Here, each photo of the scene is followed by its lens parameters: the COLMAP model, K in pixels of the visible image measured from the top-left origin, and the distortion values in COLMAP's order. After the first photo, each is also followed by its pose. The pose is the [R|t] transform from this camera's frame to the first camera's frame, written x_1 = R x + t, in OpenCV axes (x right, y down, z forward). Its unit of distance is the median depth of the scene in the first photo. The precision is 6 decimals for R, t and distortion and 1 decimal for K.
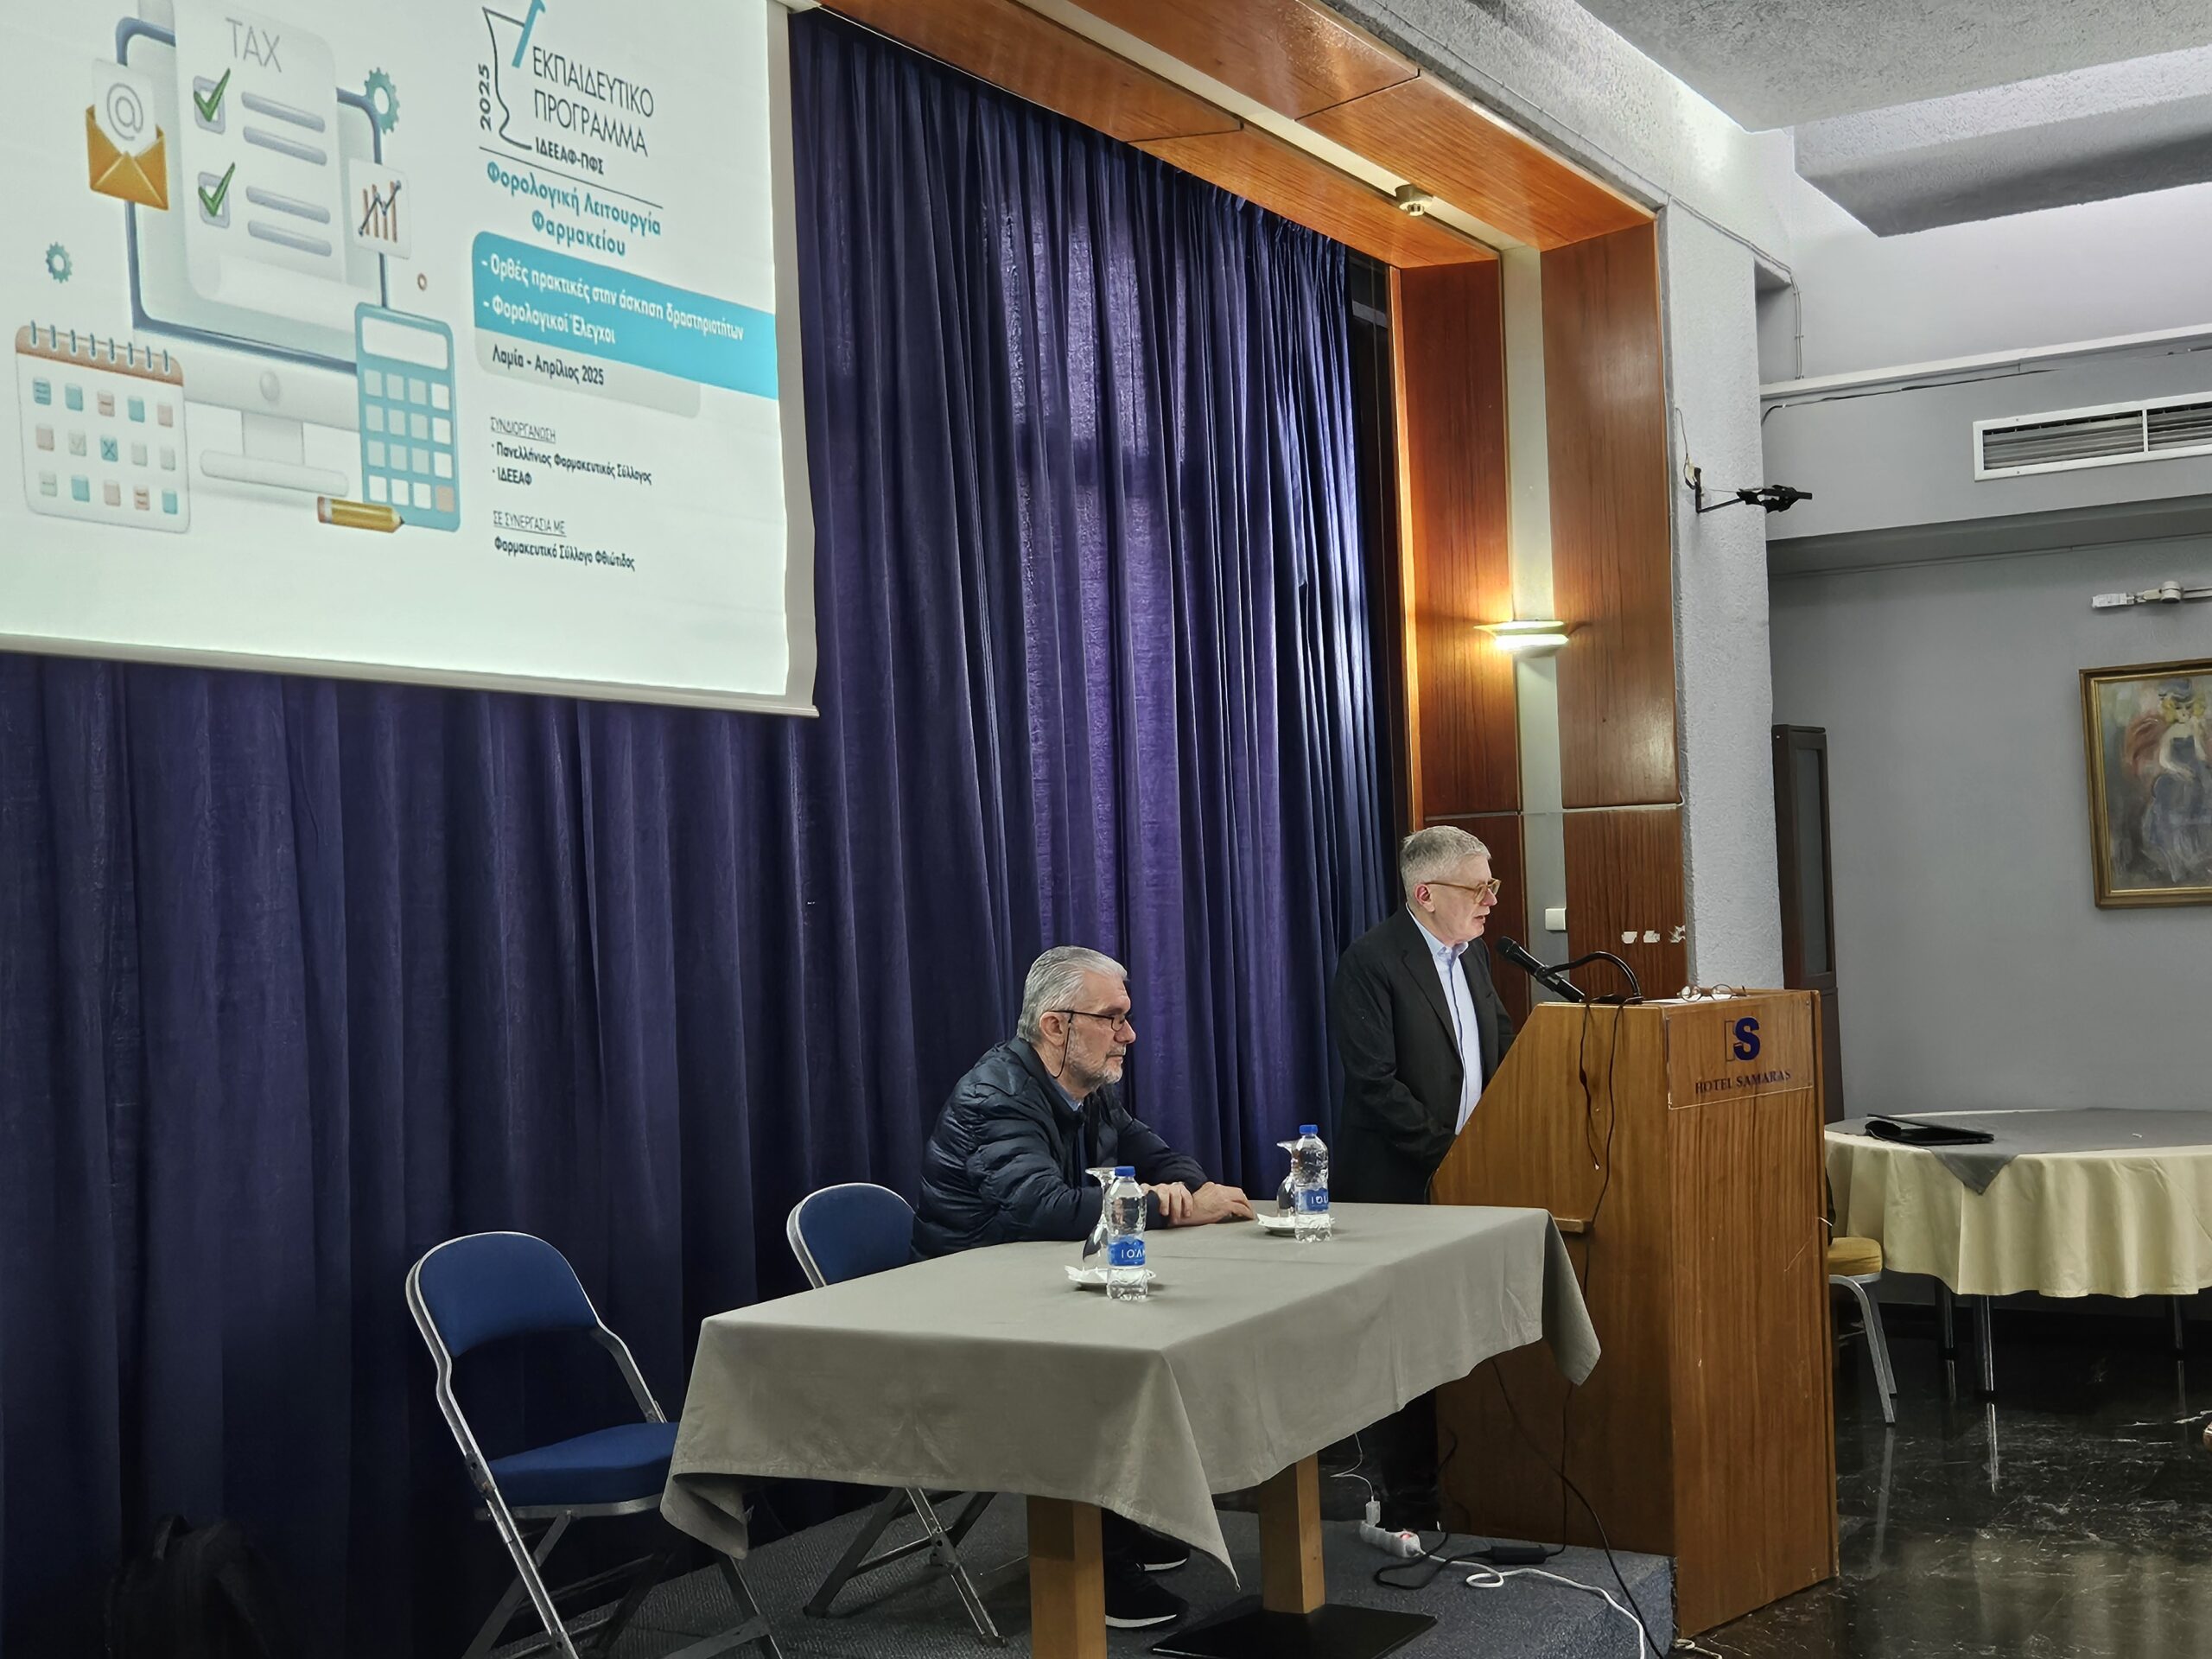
lens RADIAL K [[2542.6, 0, 1107.4], [0, 2542.6, 837.9], [0, 0, 1]] dist [0.073040, -0.005820]
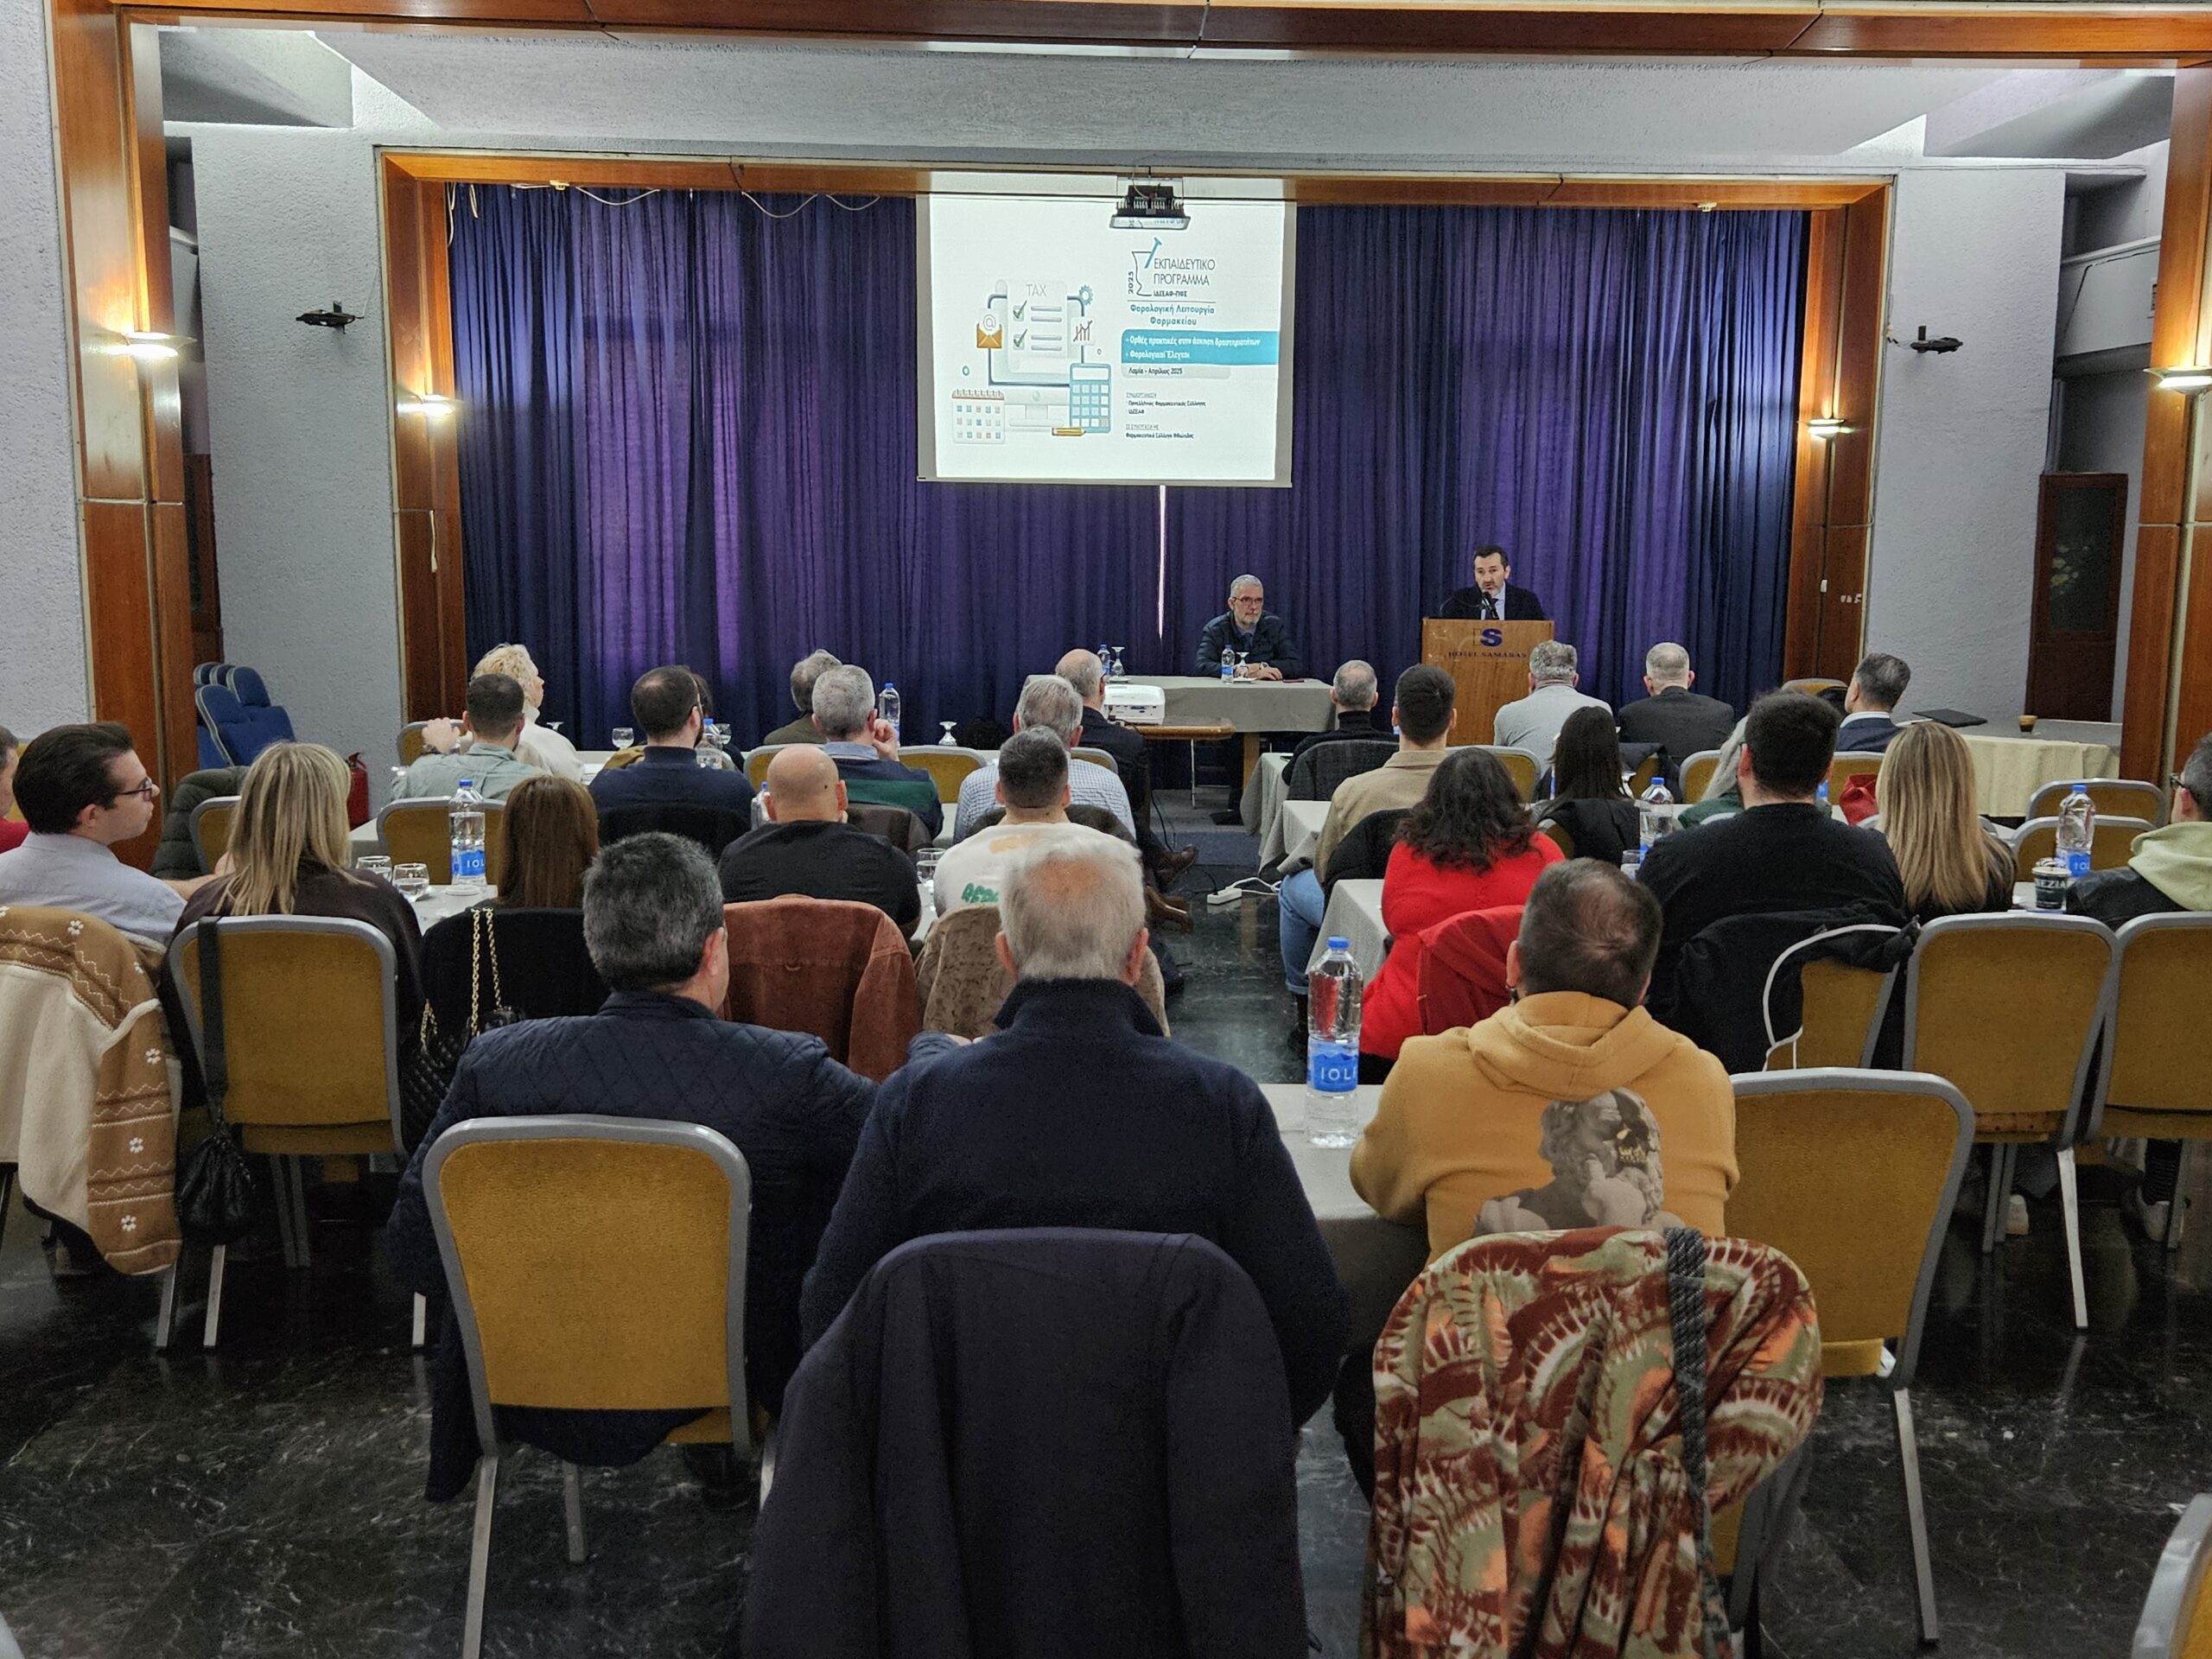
lens RADIAL K [[2085.1, 0, 1138.2], [0, 2085.1, 850.0], [0, 0, 1]] dist [0.087856, -0.068466]
pose [[0.562457, 0.167072, -0.809771, 1.844147], [-0.010488, 0.980735, 0.195060, -0.115284], [0.826760, -0.101220, 0.553373, -0.414339]]
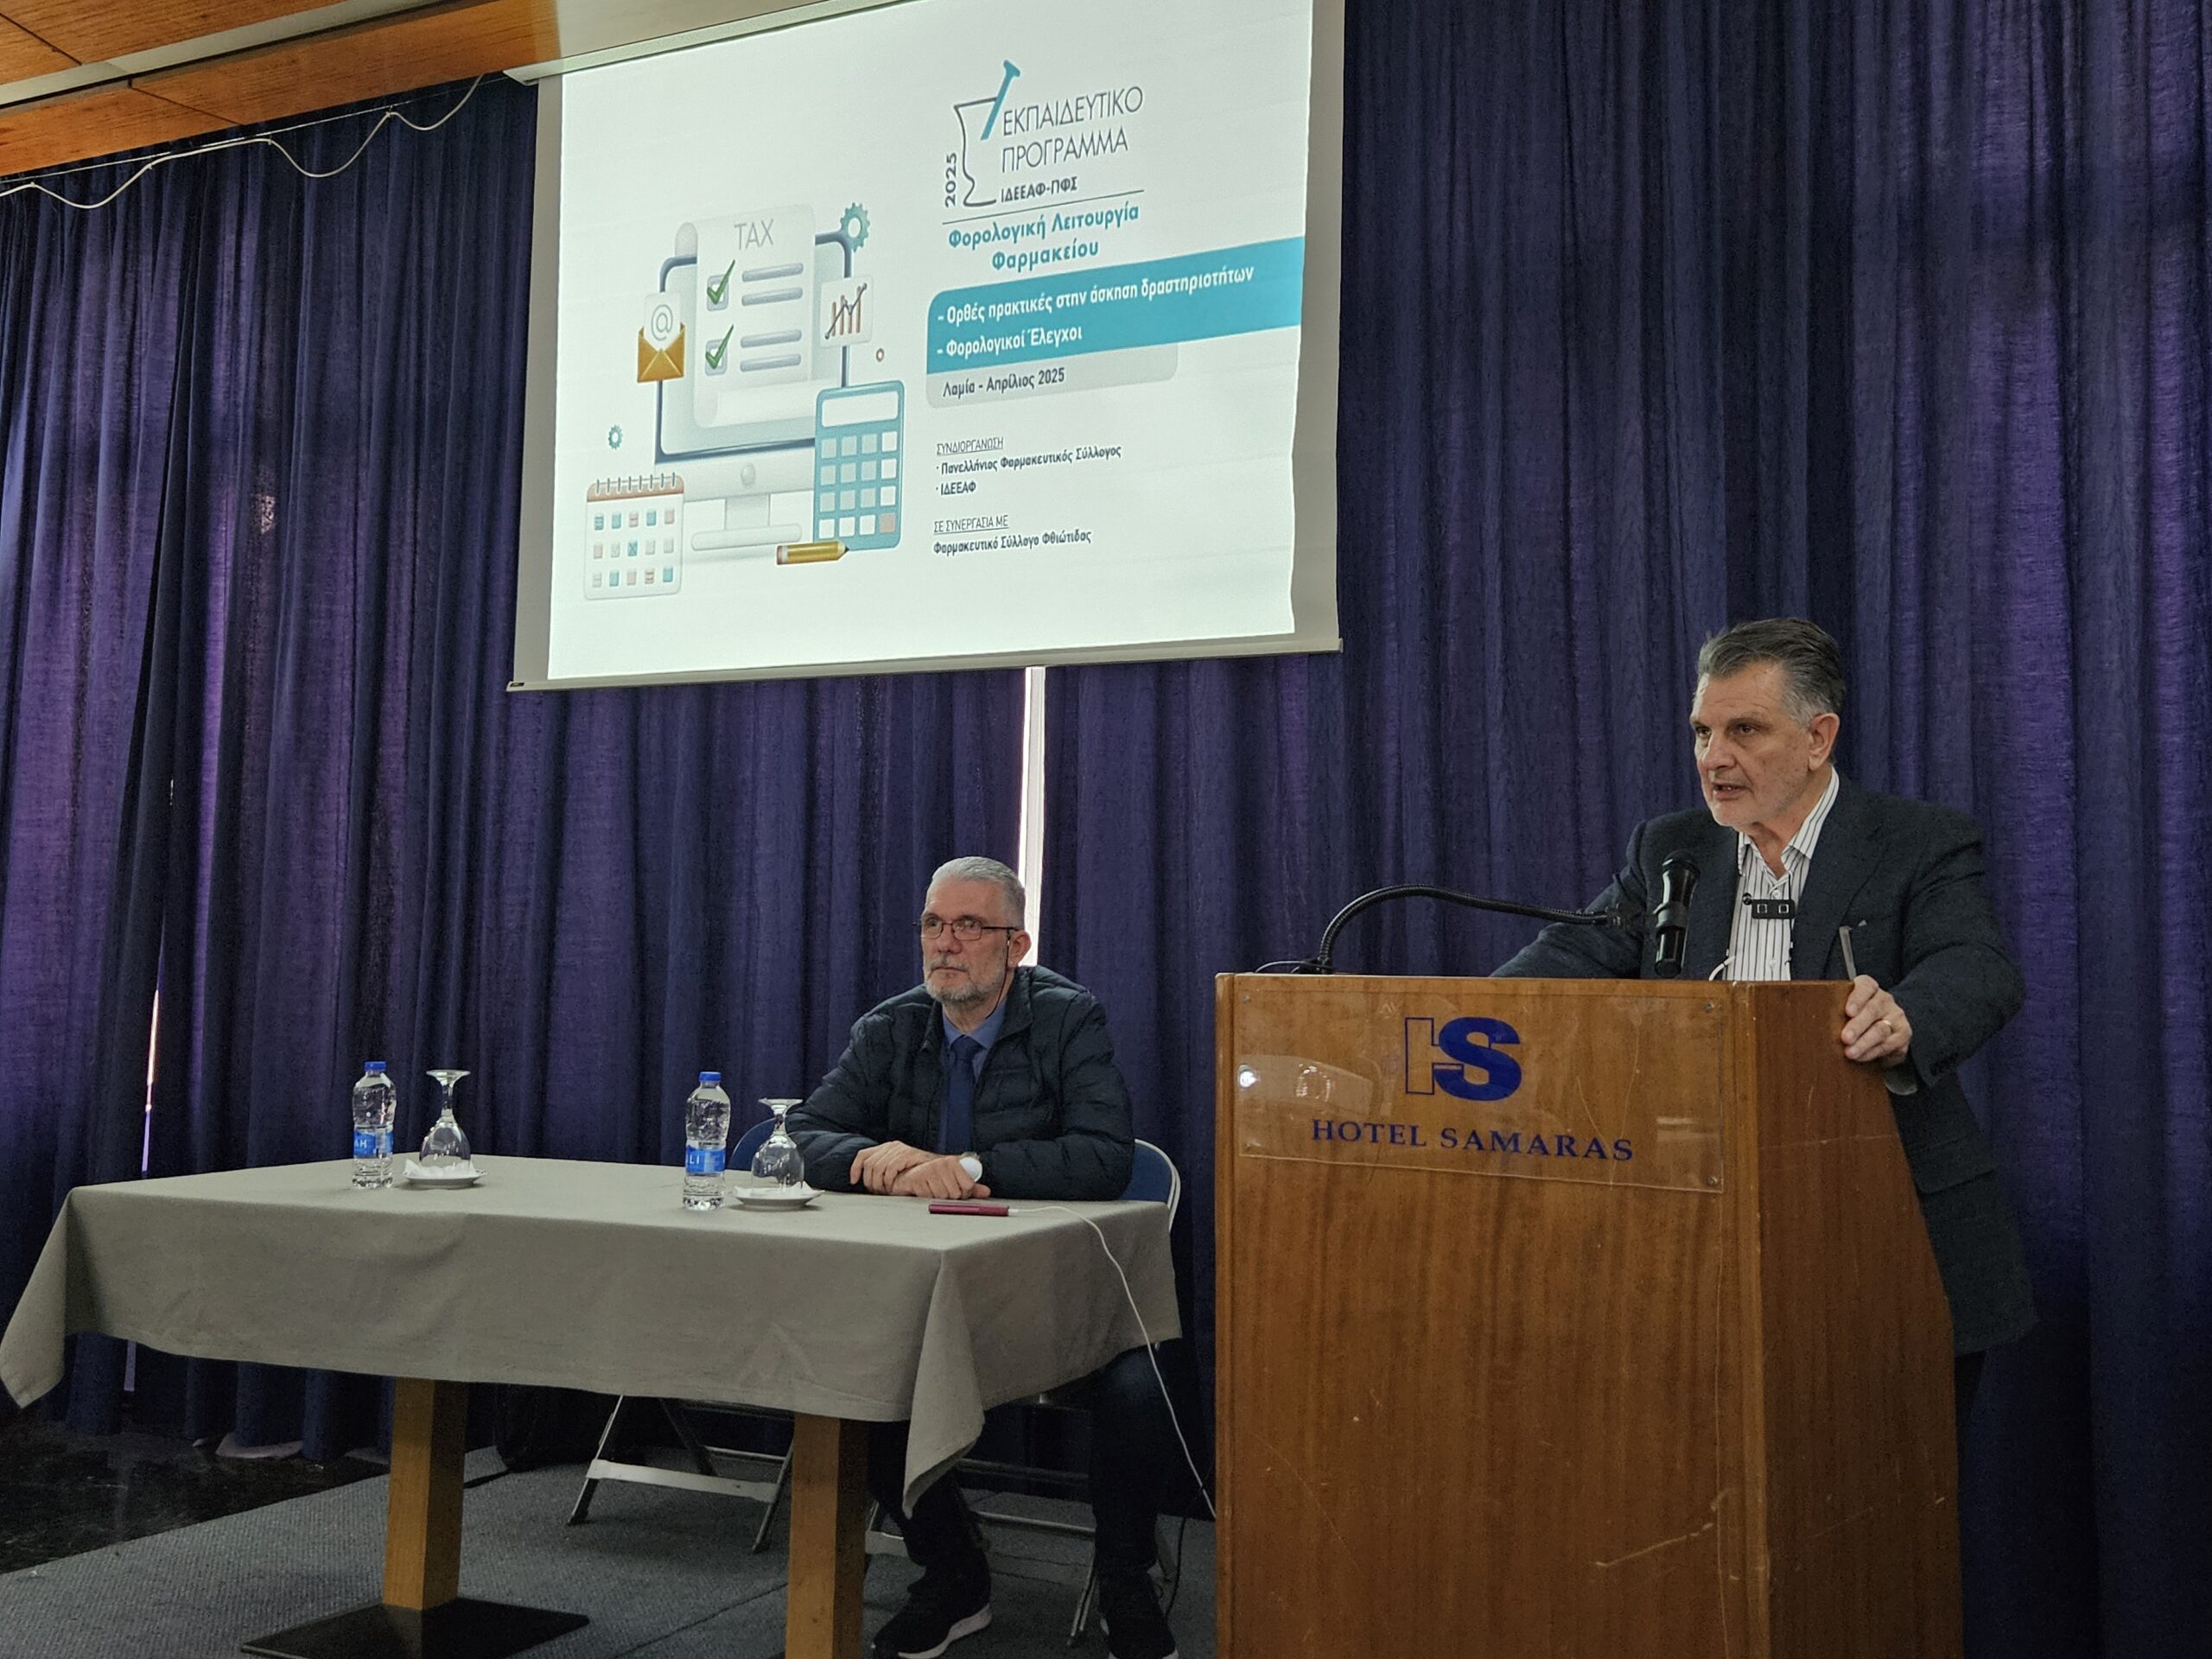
lens RADIAL K [[2079.8, 0, 1090.1], [0, 2079.8, 830.9], [0, 0, 1]] dist [0.089993, -0.084051]
pose [[0.090639, -0.037524, -0.995177, 0.723047], [0.002462, 0.999295, -0.037456, 0.053029], [0.995881, 0.000945, 0.090667, 0.967691]]
